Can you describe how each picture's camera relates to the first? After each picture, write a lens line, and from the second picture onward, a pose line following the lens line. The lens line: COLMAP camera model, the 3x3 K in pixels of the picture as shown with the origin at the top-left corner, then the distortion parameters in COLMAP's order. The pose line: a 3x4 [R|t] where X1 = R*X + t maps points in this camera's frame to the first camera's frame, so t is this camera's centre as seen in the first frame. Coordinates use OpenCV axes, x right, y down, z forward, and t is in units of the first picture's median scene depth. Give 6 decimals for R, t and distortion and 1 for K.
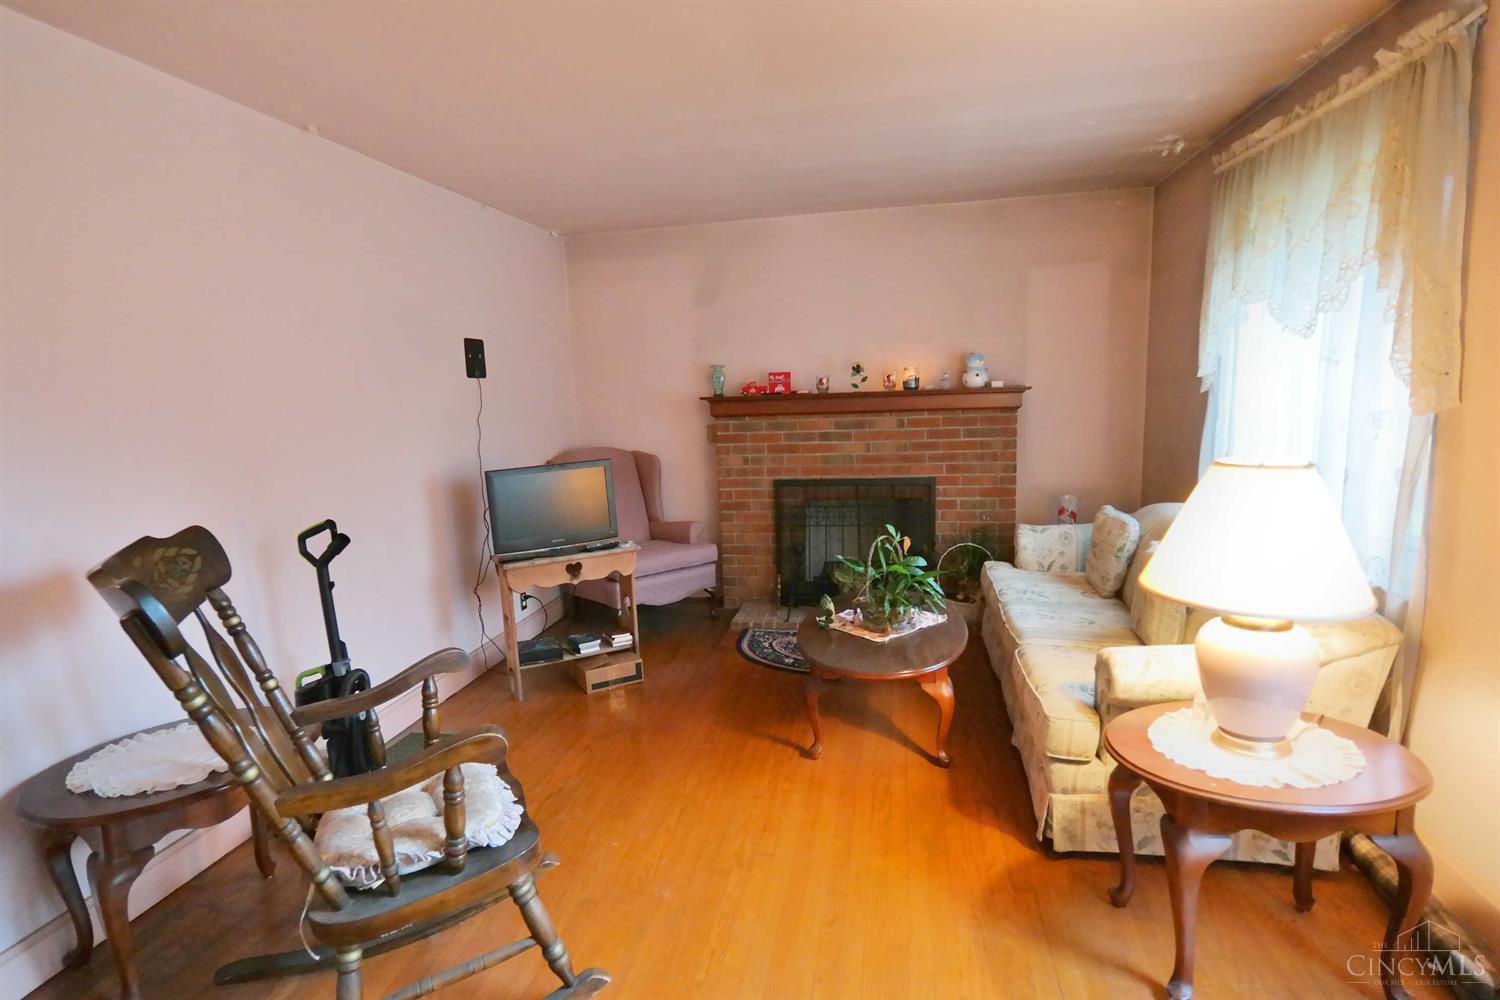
lens RADIAL K [[810.4, 0, 744.0], [0, 810.4, 506.3], [0, 0, 1]] dist [-0.028511, 0.001473]
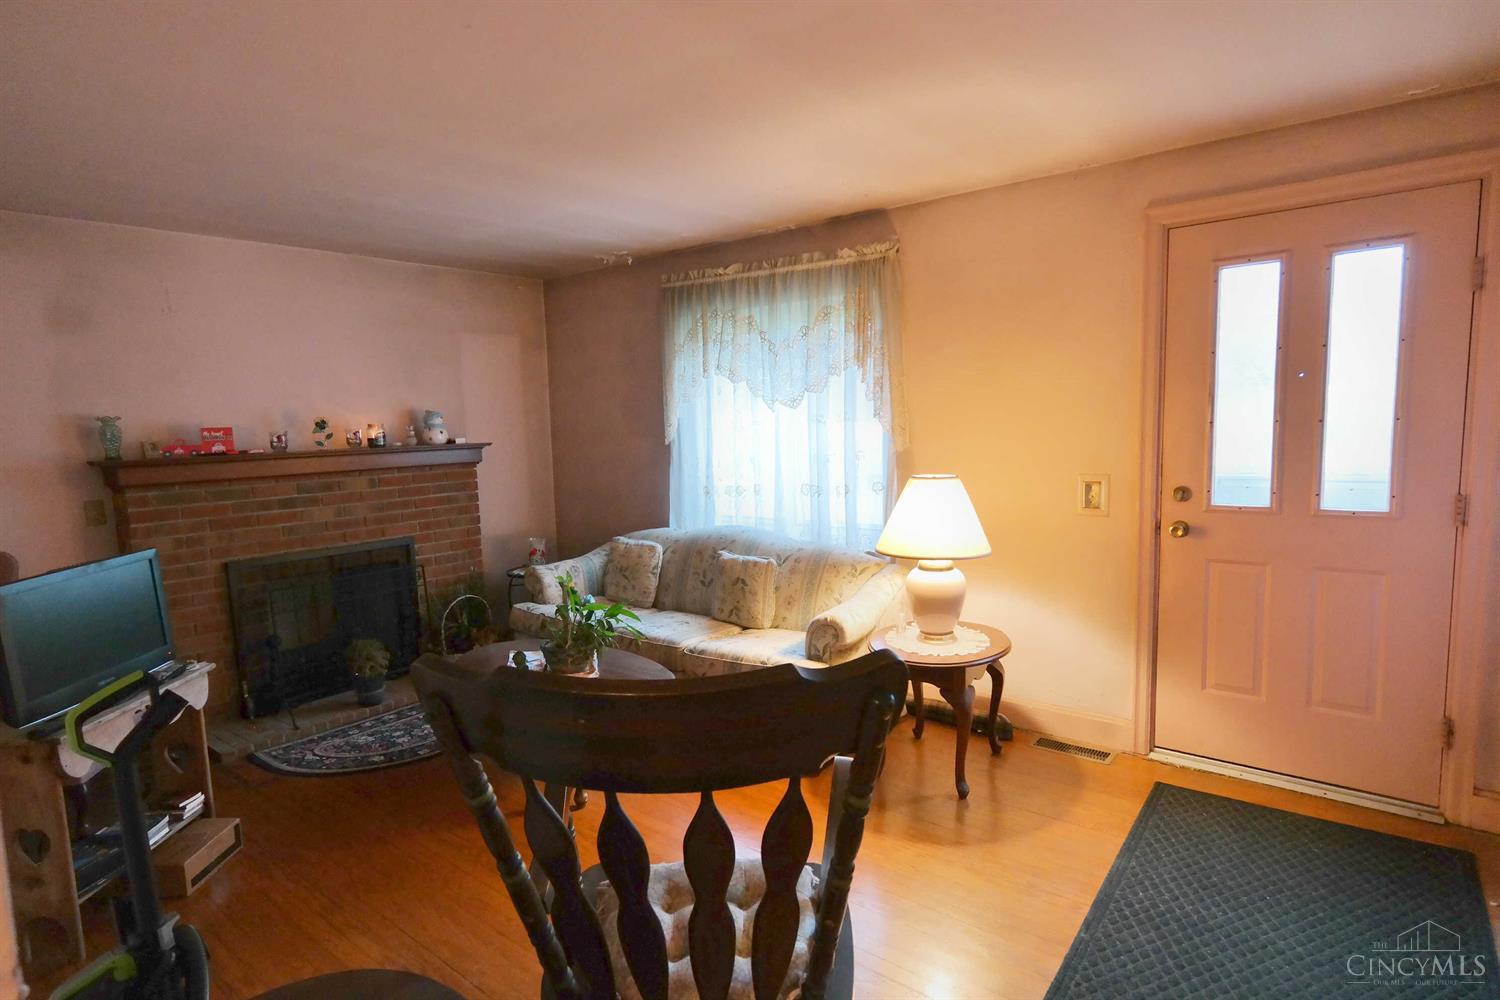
lens RADIAL K [[810.4, 0, 742.6], [0, 810.4, 501.9], [0, 0, 1]] dist [-0.028511, 0.001473]
pose [[0.457738, -0.067038, 0.886556, -0.434313], [0.141077, 0.989997, 0.002020, -0.022725], [-0.877823, 0.124148, 0.462616, 0.198158]]
